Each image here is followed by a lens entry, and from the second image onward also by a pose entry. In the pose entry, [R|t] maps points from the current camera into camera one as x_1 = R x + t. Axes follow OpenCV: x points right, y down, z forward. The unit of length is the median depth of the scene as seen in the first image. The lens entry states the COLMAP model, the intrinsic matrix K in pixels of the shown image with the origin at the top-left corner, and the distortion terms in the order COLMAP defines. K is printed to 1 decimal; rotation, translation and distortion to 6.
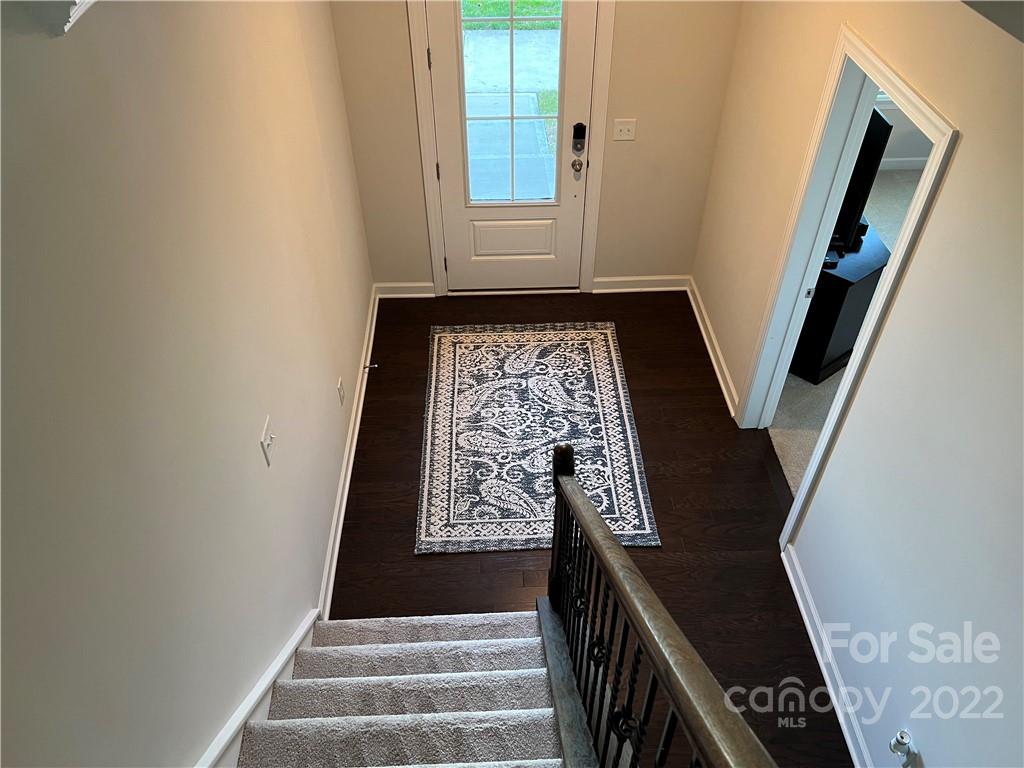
lens RADIAL K [[766.3, 0, 506.6], [0, 766.3, 387.8], [0, 0, 1]] dist [0.060817, -0.077364]
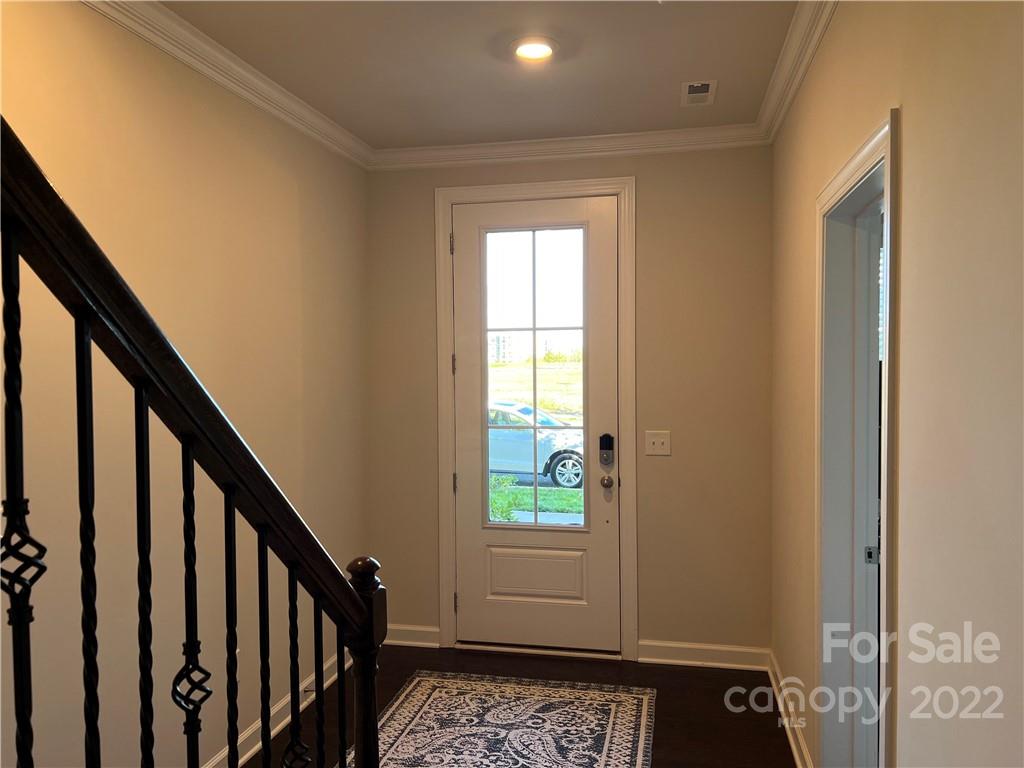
lens RADIAL K [[762.8, 0, 521.5], [0, 762.8, 378.7], [0, 0, 1]] dist [0.042908, -0.002771]
pose [[0.974368, 0.005049, -0.224904, 0.190005], [-0.152973, 0.747901, -0.645944, 0.197549], [0.164945, 0.663791, 0.729503, 0.268878]]
